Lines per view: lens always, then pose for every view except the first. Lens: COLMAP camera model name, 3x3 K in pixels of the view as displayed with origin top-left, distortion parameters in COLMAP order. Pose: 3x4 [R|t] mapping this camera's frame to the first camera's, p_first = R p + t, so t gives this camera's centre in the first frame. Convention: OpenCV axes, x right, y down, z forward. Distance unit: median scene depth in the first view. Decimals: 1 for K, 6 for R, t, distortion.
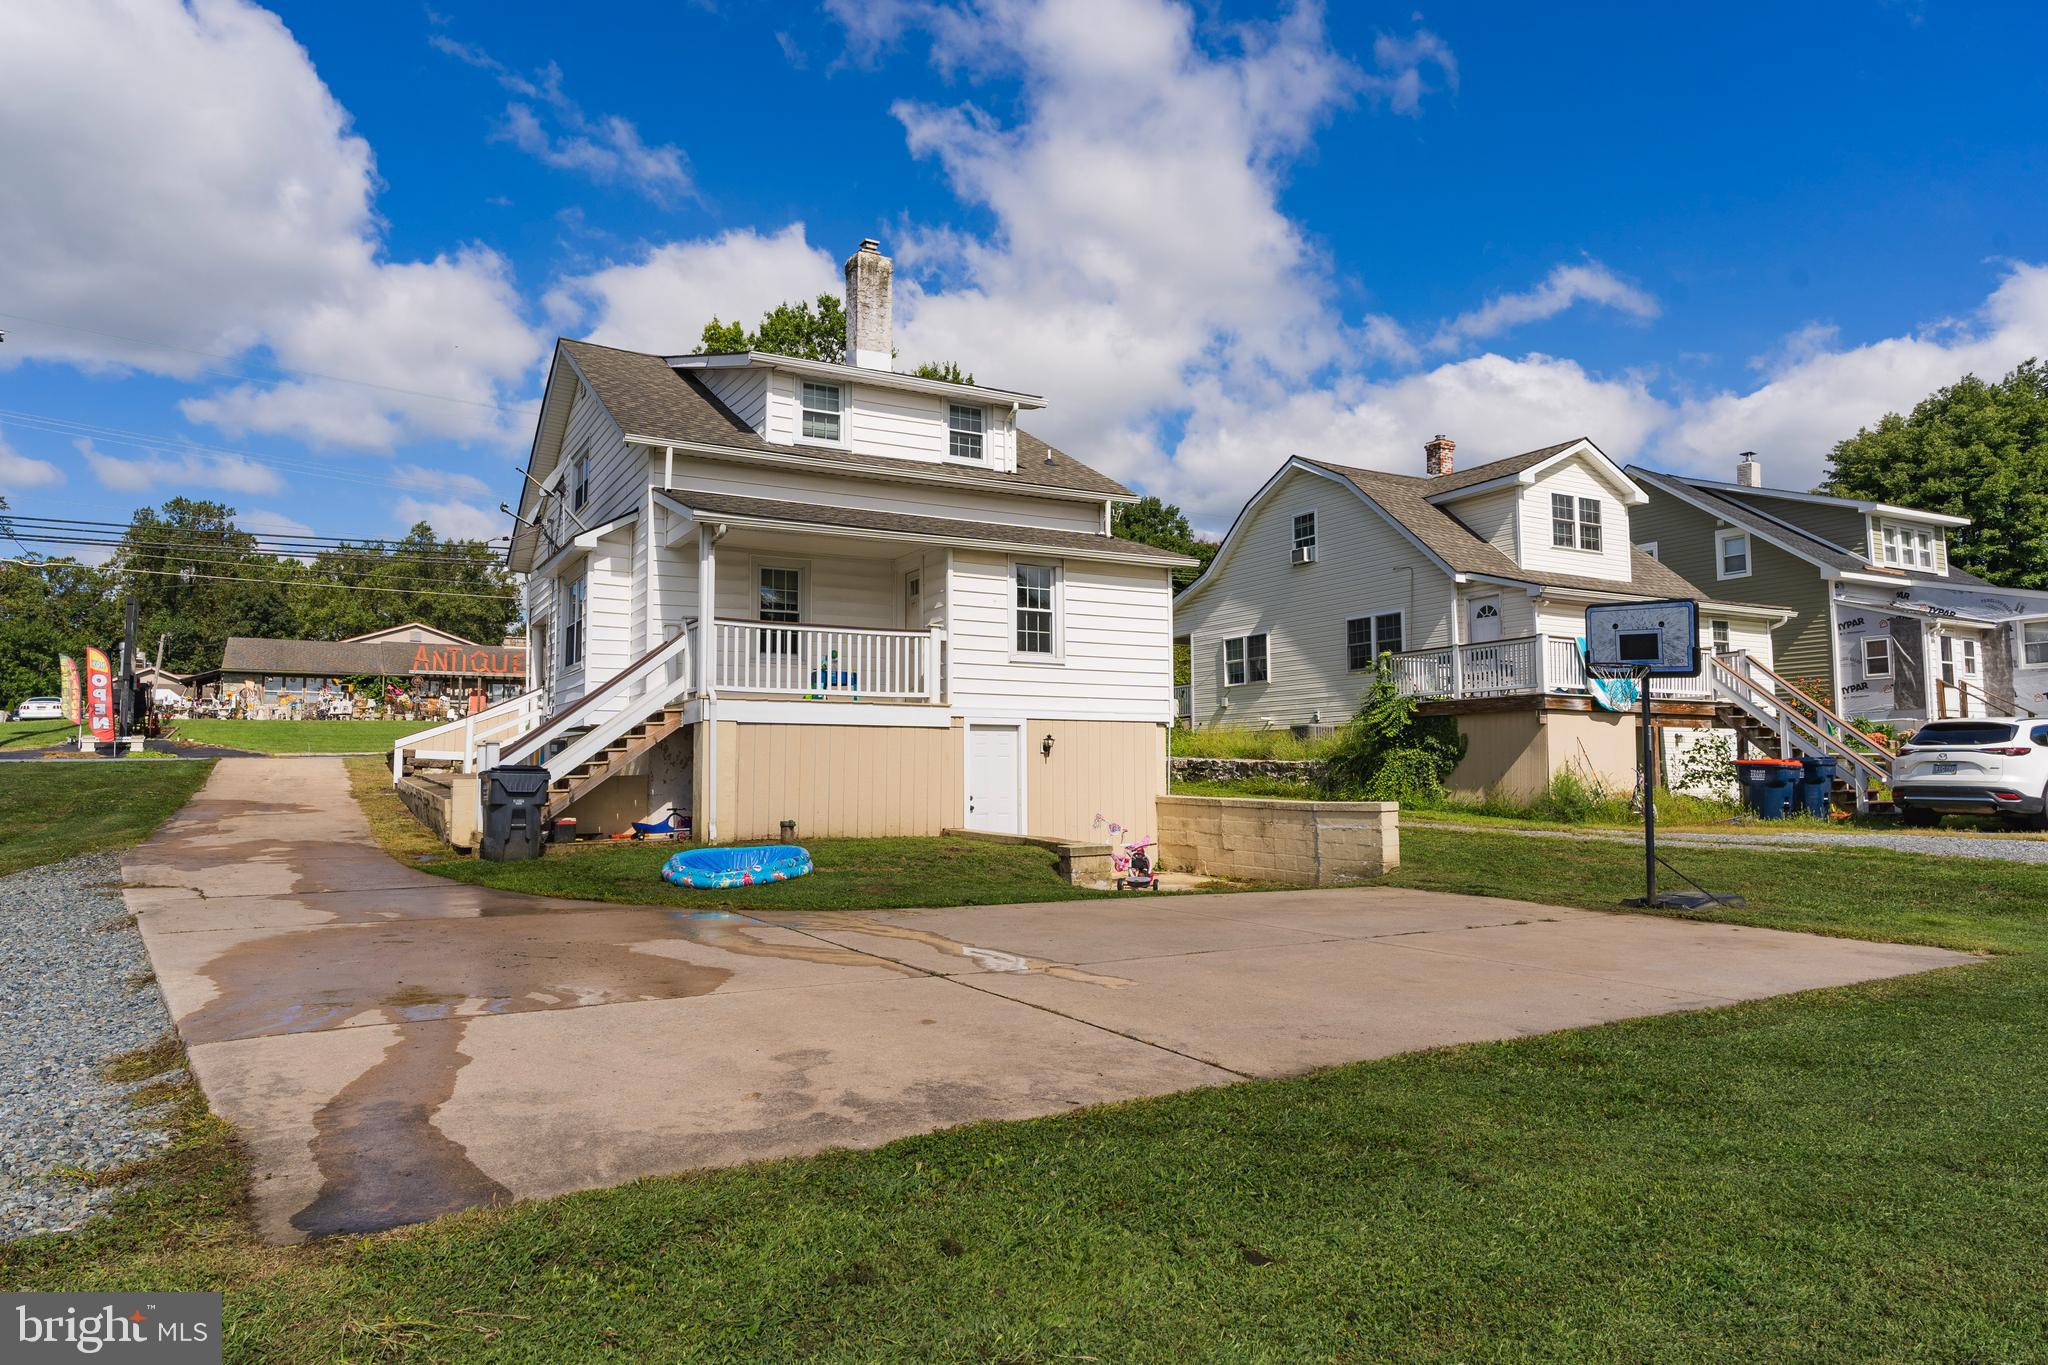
lens RADIAL K [[1300.1, 0, 941.3], [0, 1300.1, 673.0], [0, 0, 1]] dist [-0.011344, -0.001299]
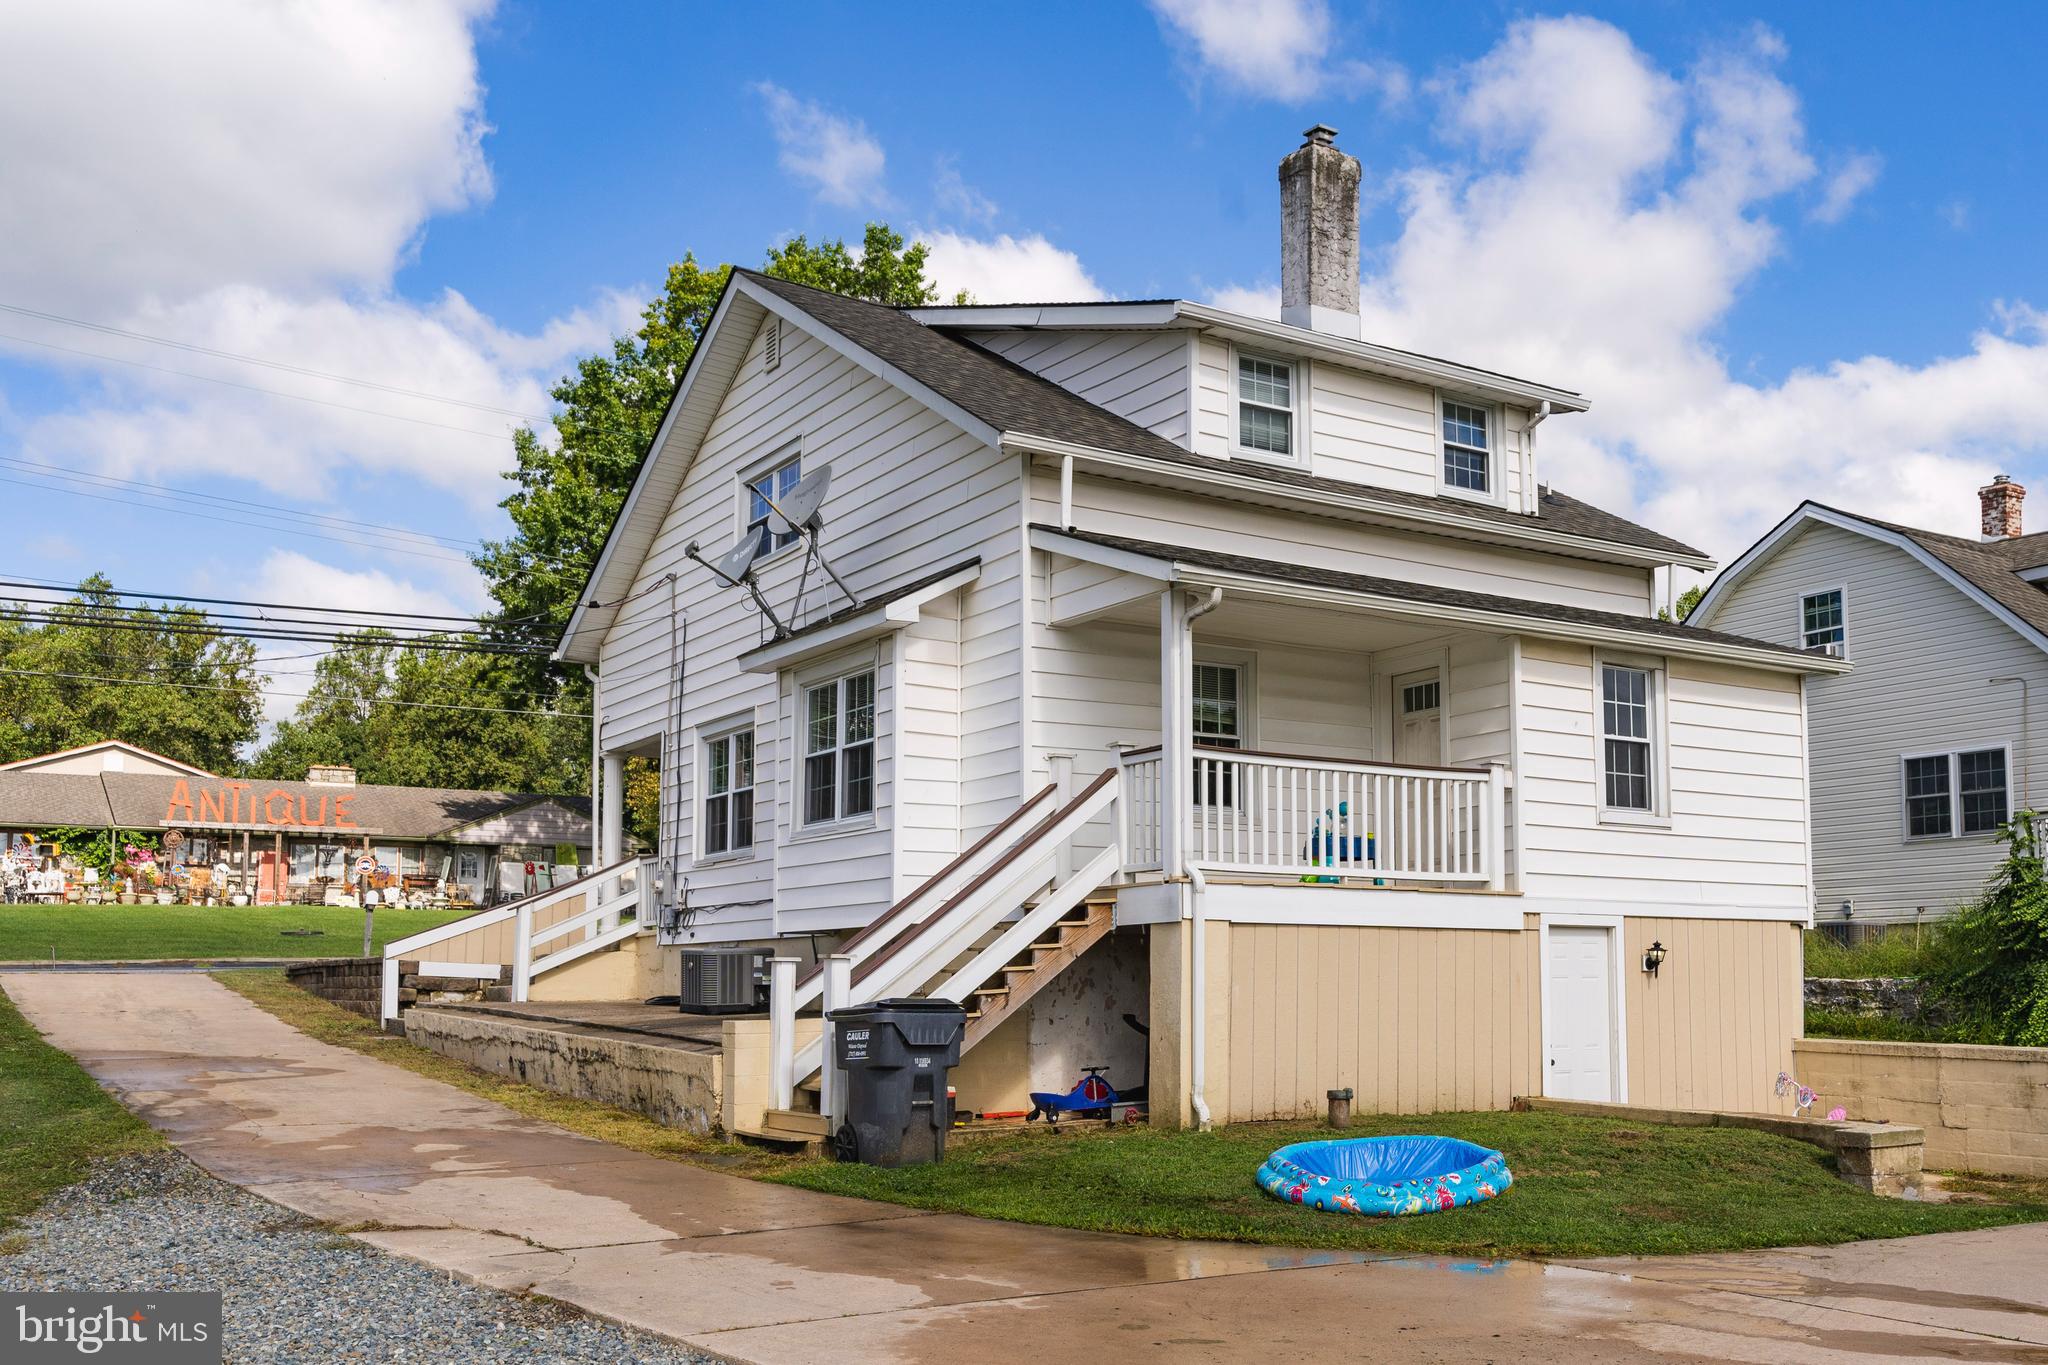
lens RADIAL K [[2000.7, 0, 1112.5], [0, 2000.7, 819.4], [0, 0, 1]] dist [0.007105, 0.000000]
pose [[0.993091, 0.008026, 0.117072, -0.278606], [-0.007441, 0.999958, -0.005434, -0.003236], [-0.117110, 0.004525, 0.993109, 0.087535]]
